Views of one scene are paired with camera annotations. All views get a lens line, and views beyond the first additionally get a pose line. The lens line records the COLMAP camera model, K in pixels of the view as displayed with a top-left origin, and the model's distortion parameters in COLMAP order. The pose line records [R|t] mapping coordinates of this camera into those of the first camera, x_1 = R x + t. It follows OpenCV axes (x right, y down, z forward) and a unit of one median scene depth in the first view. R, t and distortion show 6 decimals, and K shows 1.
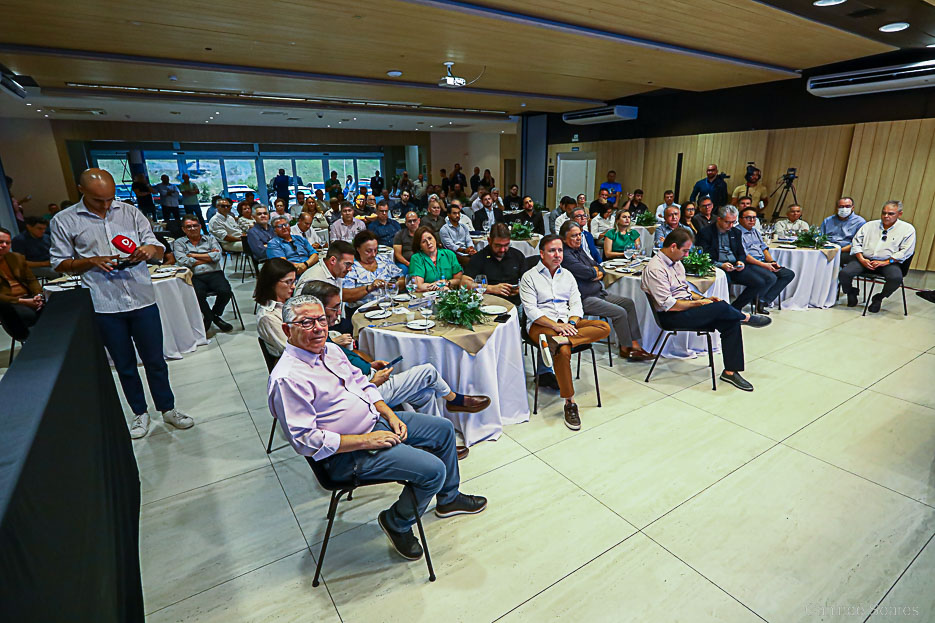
lens RADIAL K [[480.1, 0, 467.5], [0, 480.1, 311.5], [0, 0, 1]] dist [-0.000458, -0.000469]
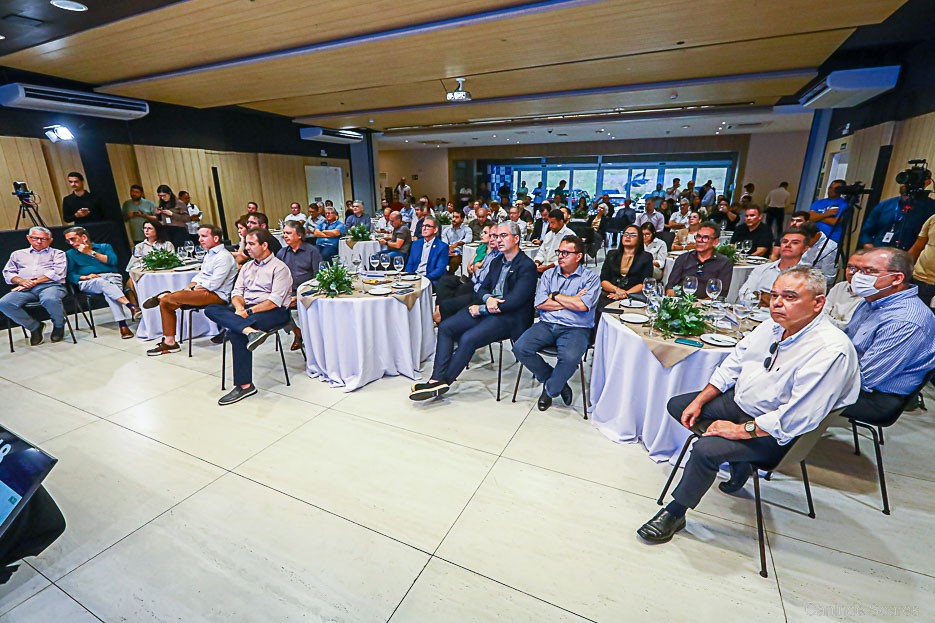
lens RADIAL K [[421.3, 0, 467.5], [0, 421.3, 311.5], [0, 0, 1]] dist [-0.004992, 0.000054]
pose [[0.509218, 0.259312, -0.820643, 0.901247], [-0.245593, 0.957664, 0.150216, -0.159289], [0.824852, 0.125051, 0.551345, 0.554912]]
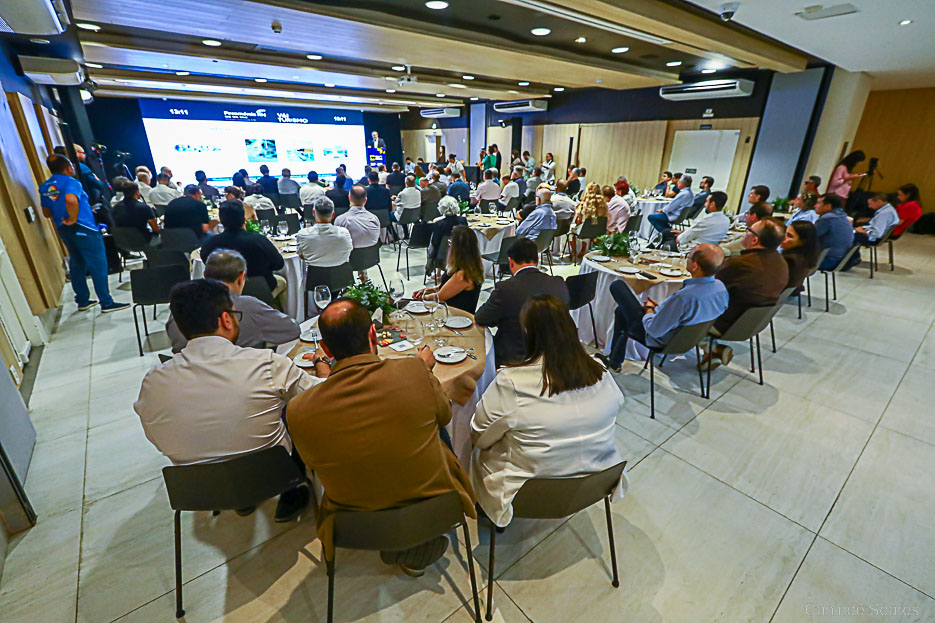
lens RADIAL K [[413.2, 0, 467.5], [0, 413.2, 311.5], [0, 0, 1]] dist [0.000779, 0.000325]
pose [[-0.995870, 0.035384, -0.083606, -0.002111], [-0.024538, 0.781732, 0.623131, -0.702943], [0.087406, 0.622610, -0.777636, 2.366033]]
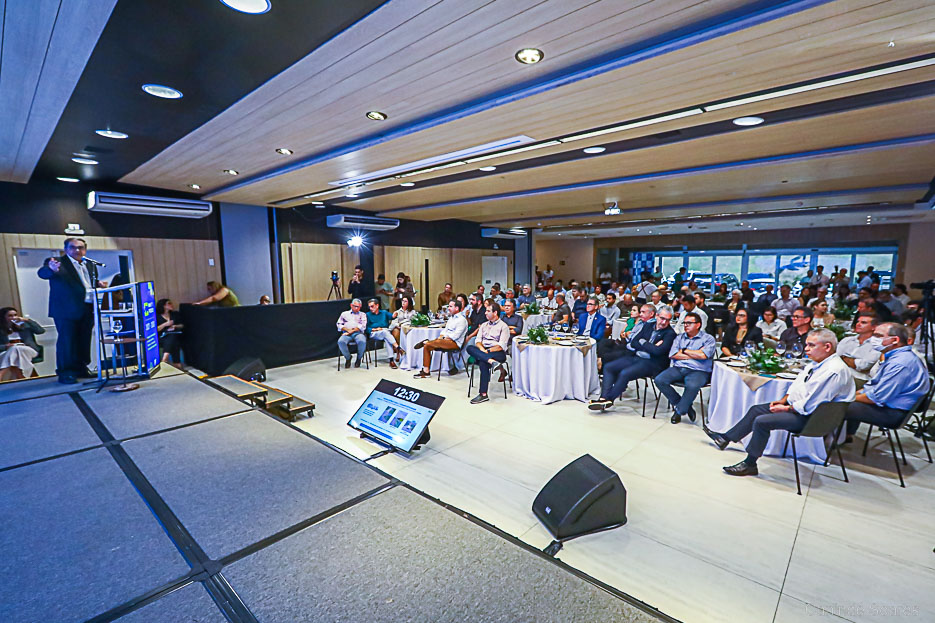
lens RADIAL K [[432.7, 0, 486.9], [0, 432.7, 322.8], [0, 0, 1]] dist [0.000934, 0.000432]
pose [[0.270251, 0.139781, -0.952589, 1.197105], [-0.274329, 0.959571, 0.062978, -0.126315], [0.922880, 0.244303, 0.297671, 0.326430]]
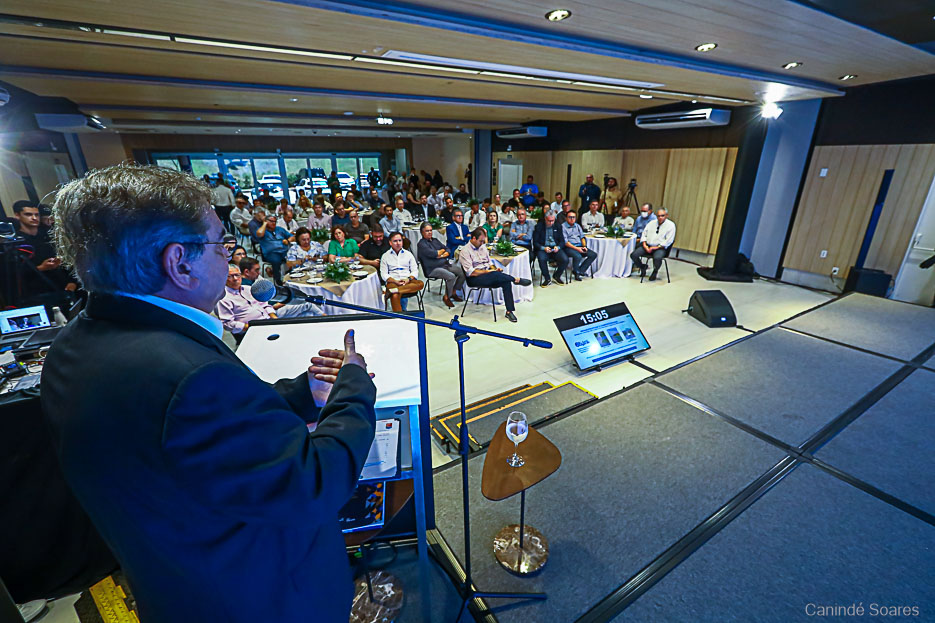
lens RADIAL K [[413.2, 0, 467.5], [0, 413.2, 311.5], [0, 0, 1]] dist [0.000779, 0.000325]
pose [[0.999436, 0.015096, -0.029984, 0.275717], [-0.012954, 0.997435, 0.070389, 0.013225], [0.030970, -0.069961, 0.997069, -0.302953]]
